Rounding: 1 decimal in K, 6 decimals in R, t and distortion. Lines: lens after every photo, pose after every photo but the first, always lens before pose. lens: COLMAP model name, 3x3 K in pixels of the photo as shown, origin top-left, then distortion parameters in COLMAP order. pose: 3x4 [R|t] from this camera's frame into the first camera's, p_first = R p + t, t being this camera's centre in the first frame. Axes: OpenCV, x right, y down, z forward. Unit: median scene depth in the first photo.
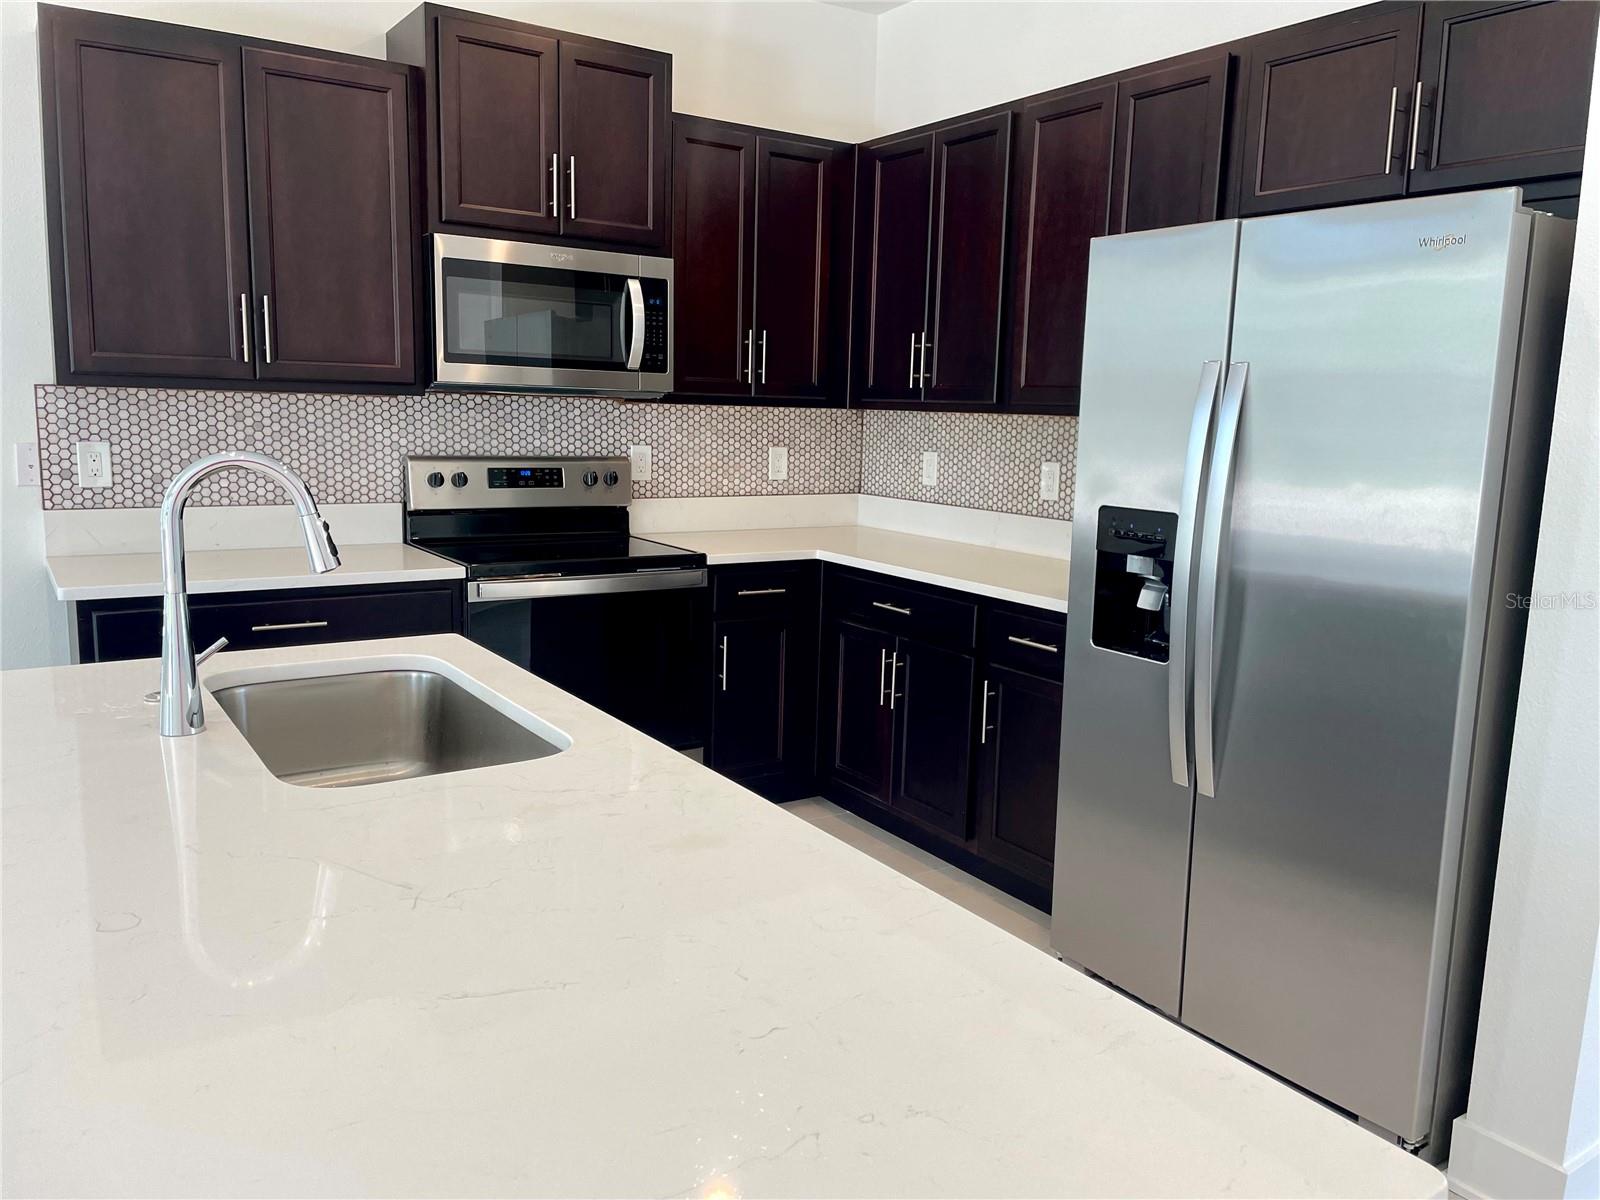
lens RADIAL K [[1203.3, 0, 806.7], [0, 1203.3, 595.4], [0, 0, 1]] dist [0.074966, -0.097535]
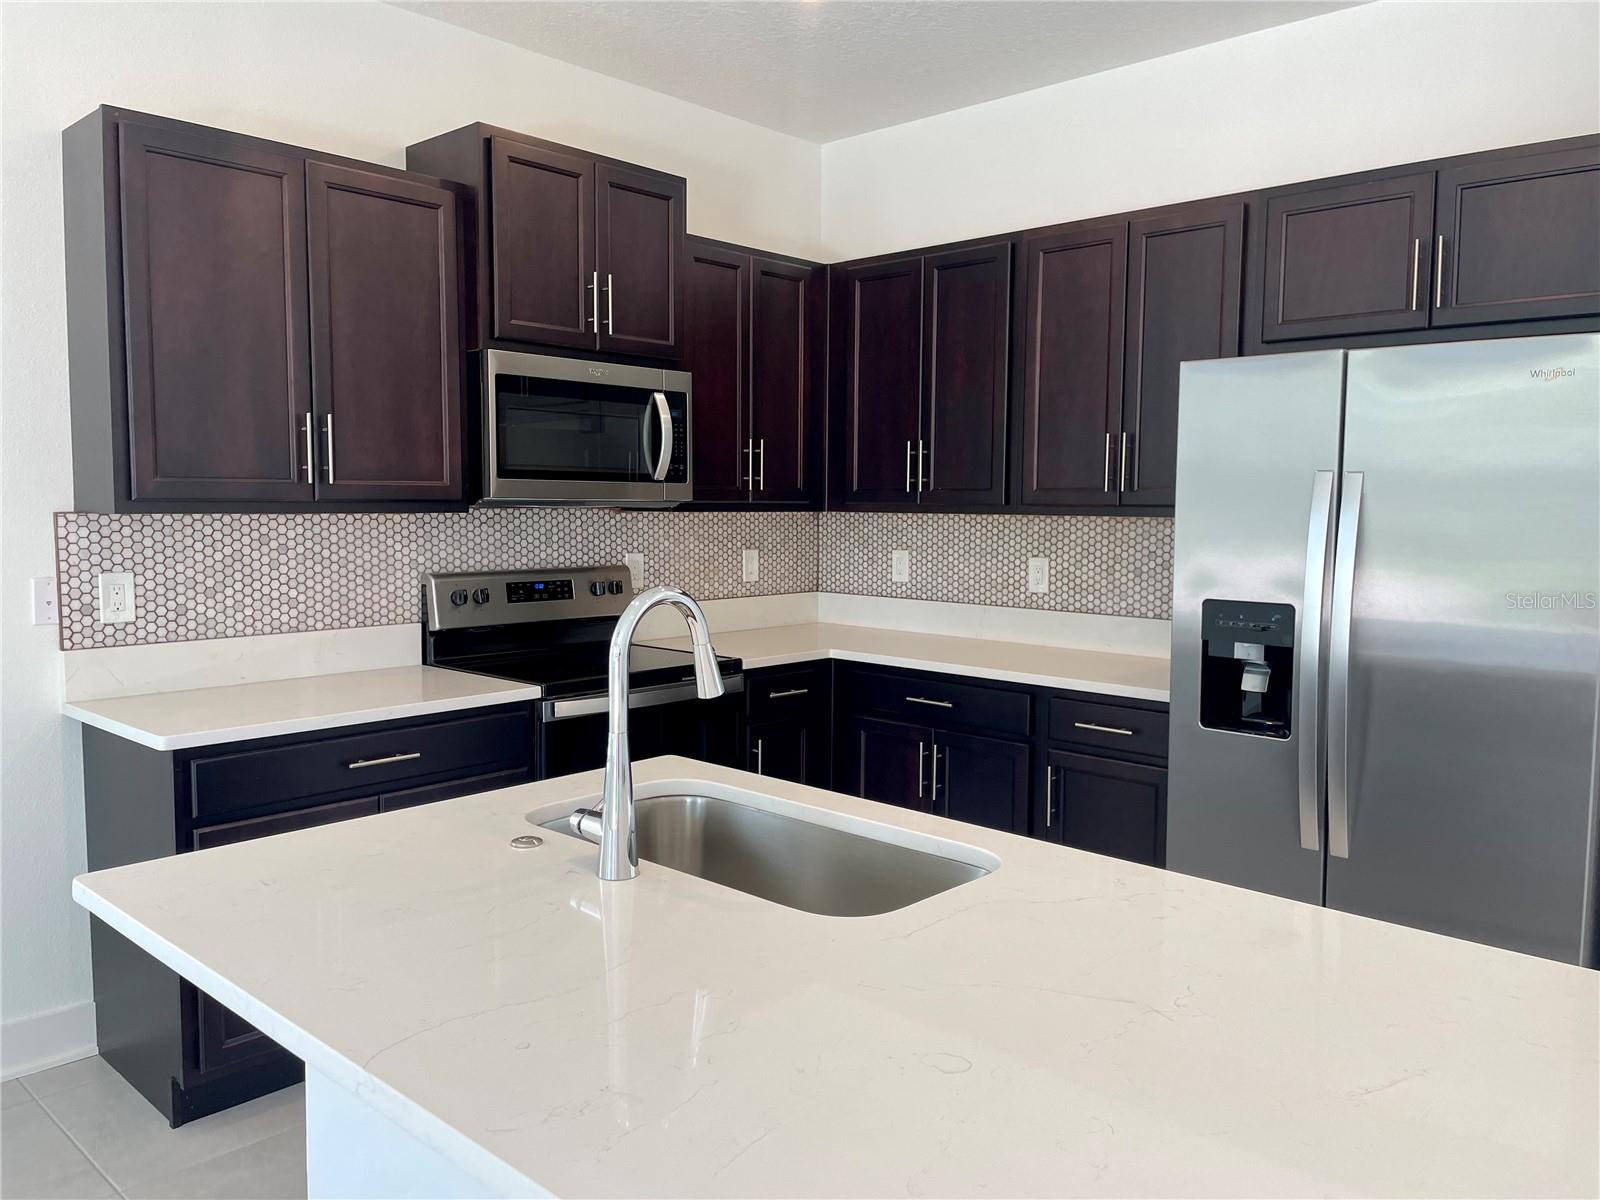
lens RADIAL K [[1203.3, 0, 796.0], [0, 1203.3, 598.8], [0, 0, 1]] dist [0.074966, -0.097535]
pose [[0.973494, -0.040517, 0.225093, -0.265960], [0.056168, 0.996396, -0.063564, -0.018249], [-0.221707, 0.074522, 0.972262, 0.004235]]
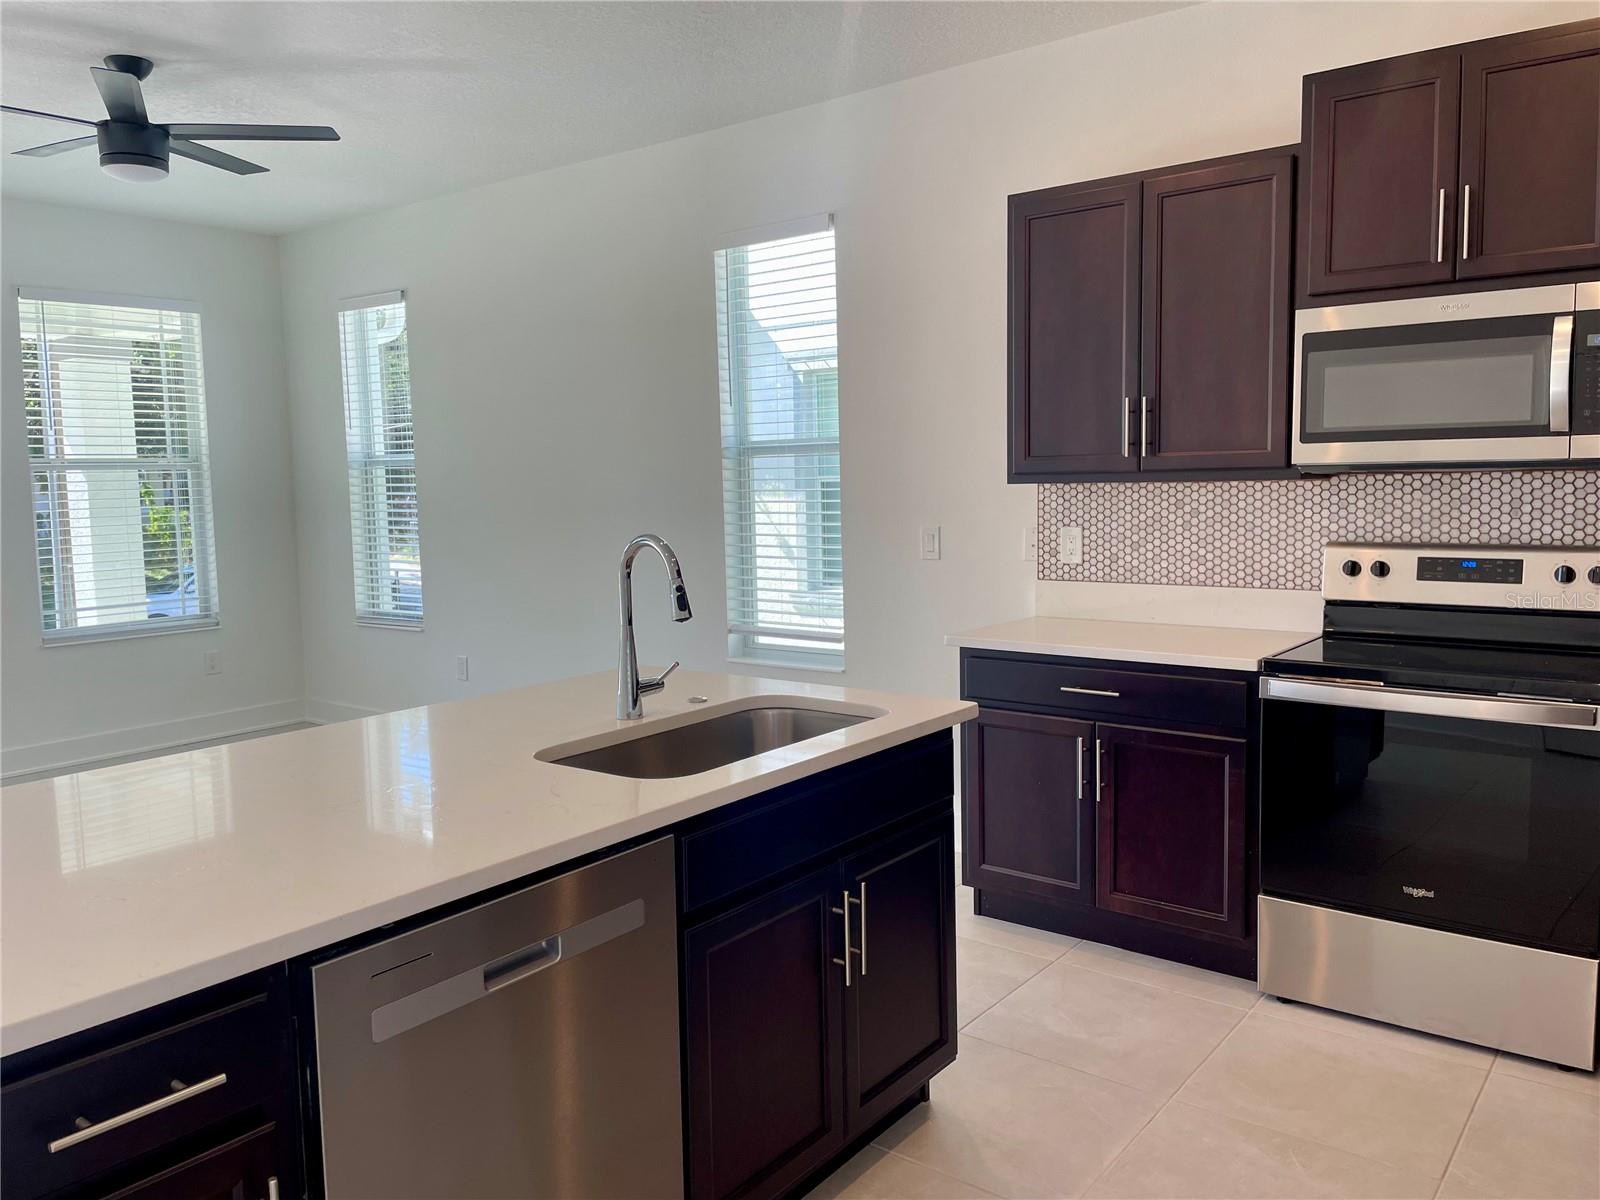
lens RADIAL K [[1203.3, 0, 801.2], [0, 1203.3, 592.2], [0, 0, 1]] dist [0.074966, -0.097535]
pose [[0.308842, 0.056210, -0.949451, 0.448486], [-0.121631, 0.992390, 0.019188, -0.045007], [0.943304, 0.109557, 0.313329, 0.325203]]
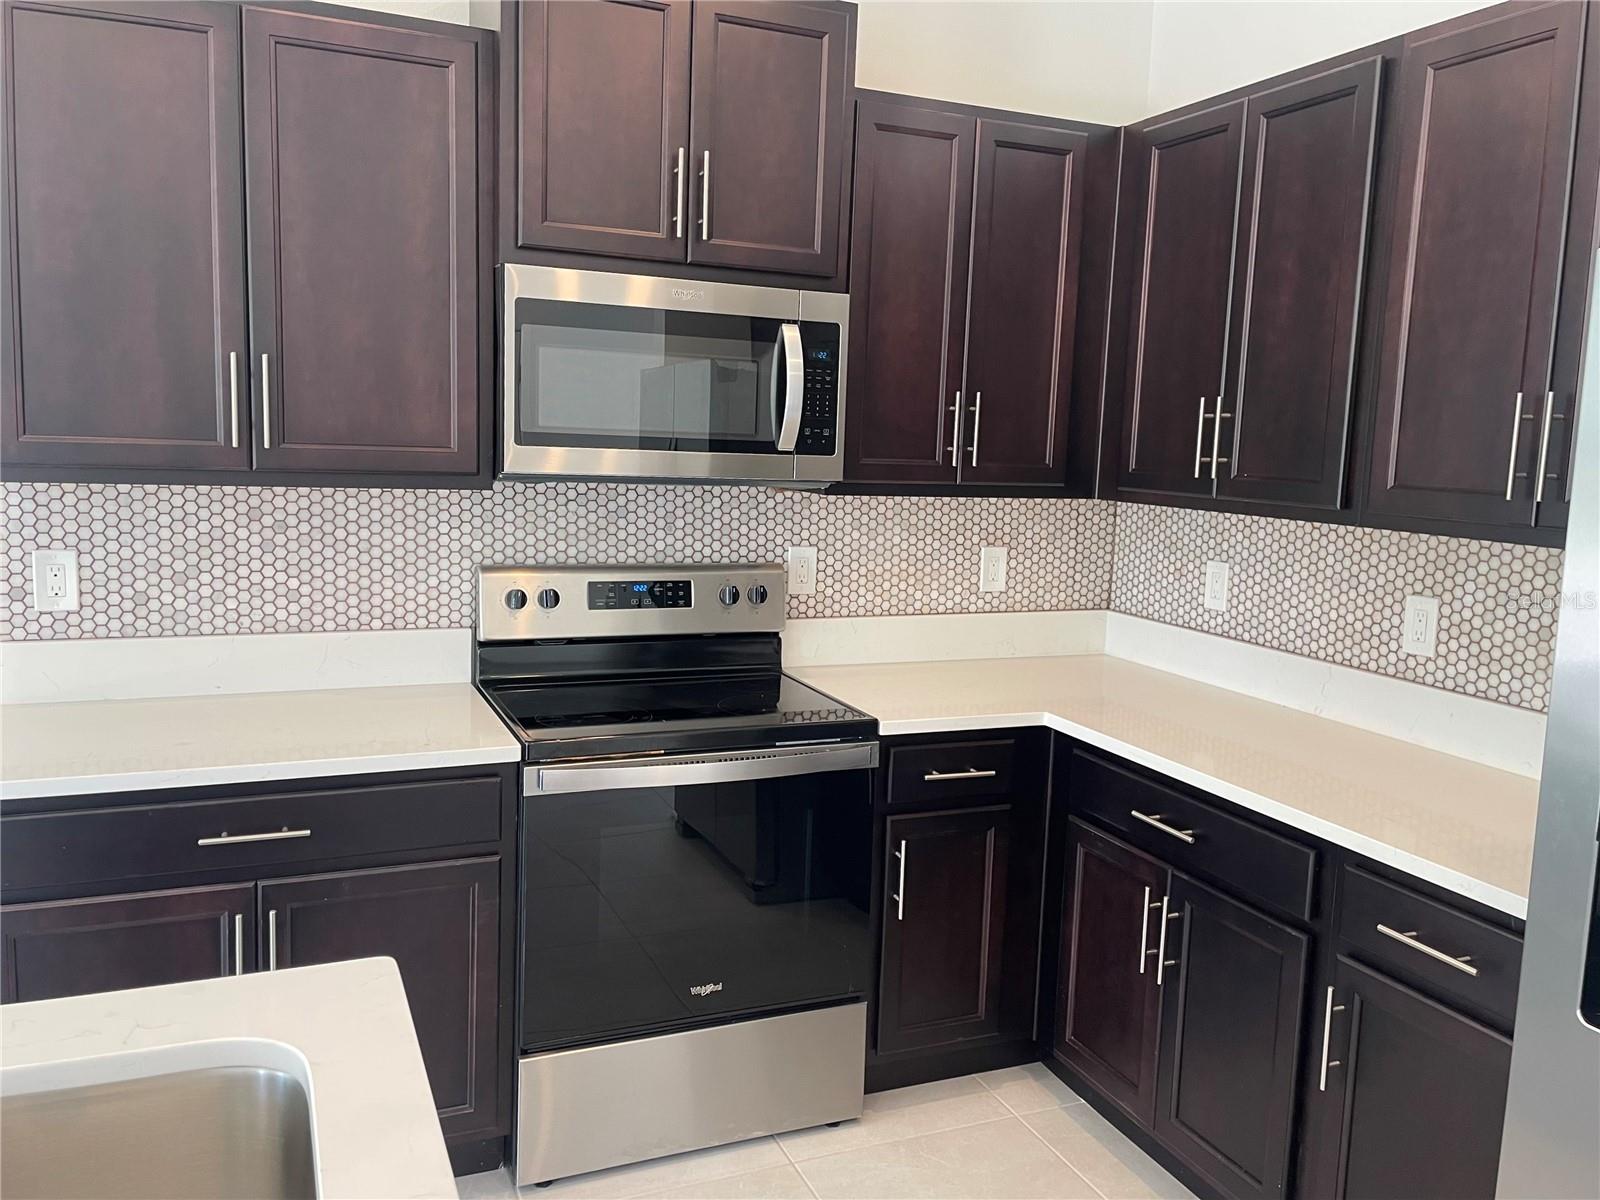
lens RADIAL K [[1258.5, 0, 801.4], [0, 1258.5, 588.9], [0, 0, 1]] dist [0.089873, -0.117857]
pose [[0.982898, 0.030326, -0.181636, 0.000833], [-0.037182, 0.998714, -0.034464, -0.082933], [0.180357, 0.040628, 0.982762, 0.287826]]
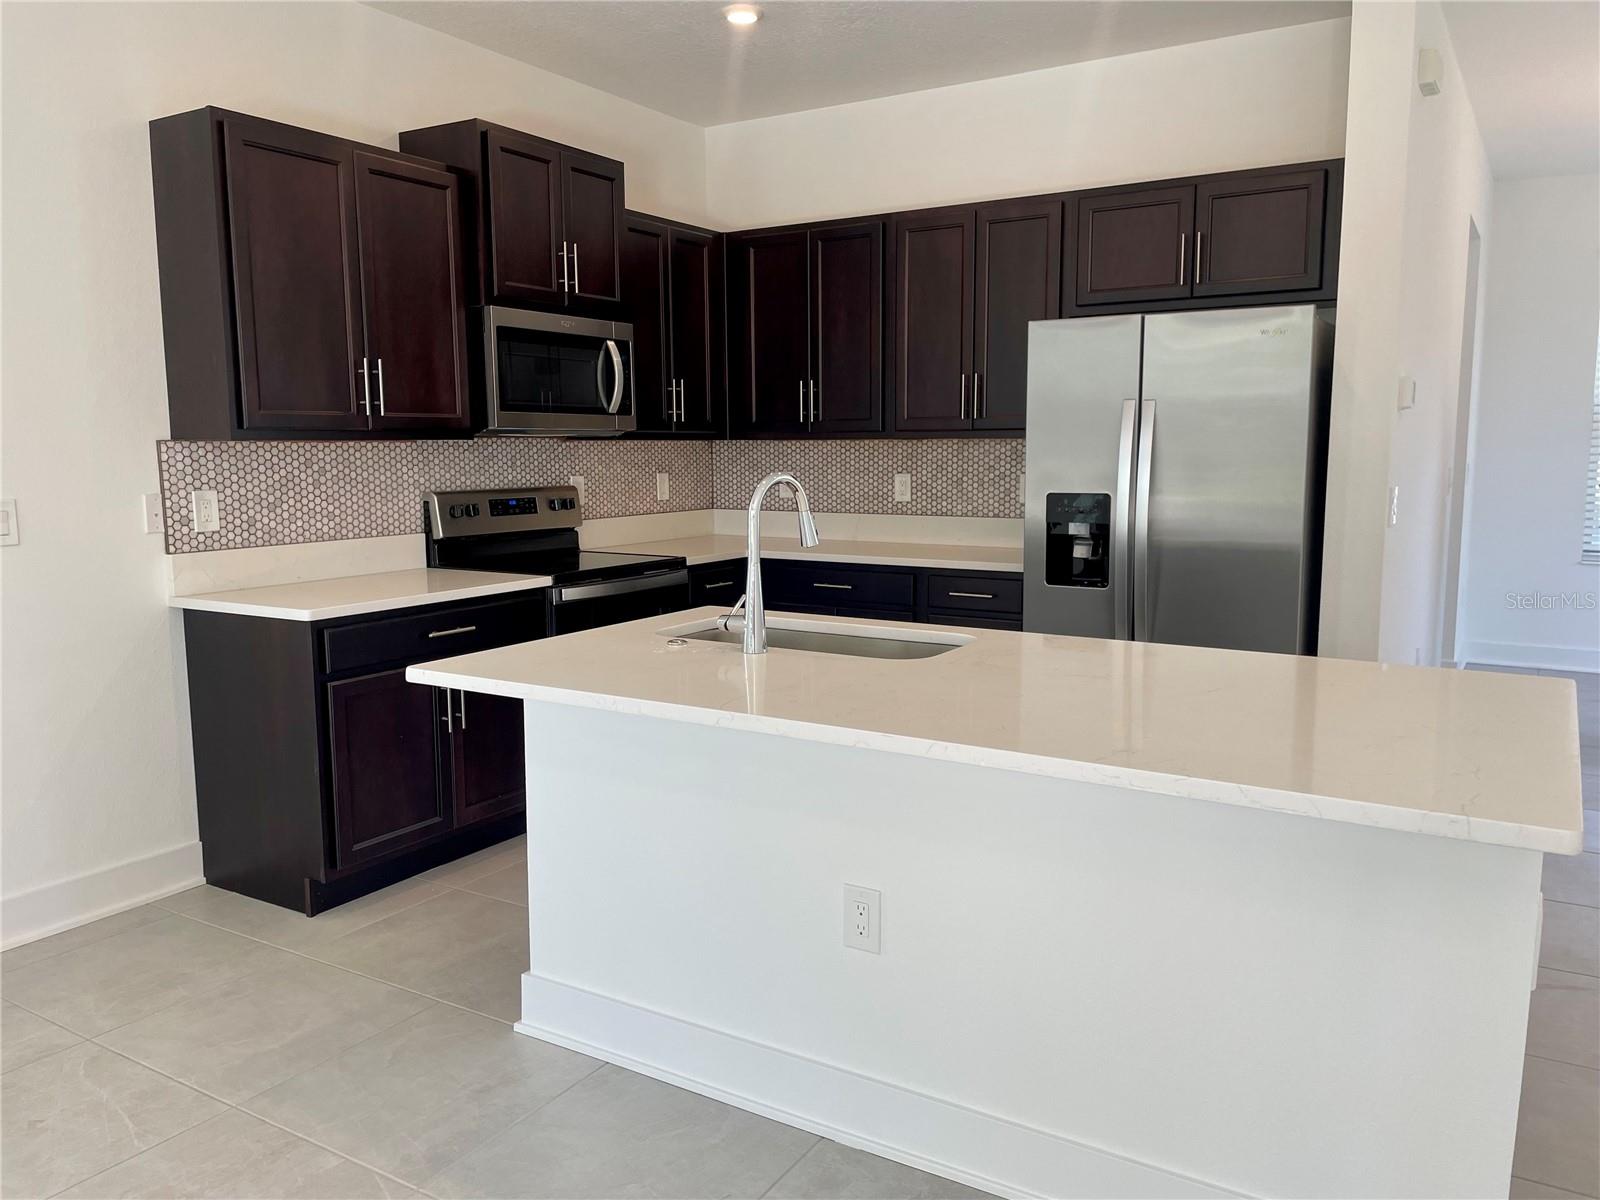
lens RADIAL K [[1203.3, 0, 799.7], [0, 1203.3, 605.2], [0, 0, 1]] dist [0.074966, -0.097535]
pose [[0.909729, -0.089305, 0.405485, -0.493654], [0.096706, 0.995310, 0.002245, 0.024563], [-0.403784, 0.037171, 0.914099, -0.201425]]
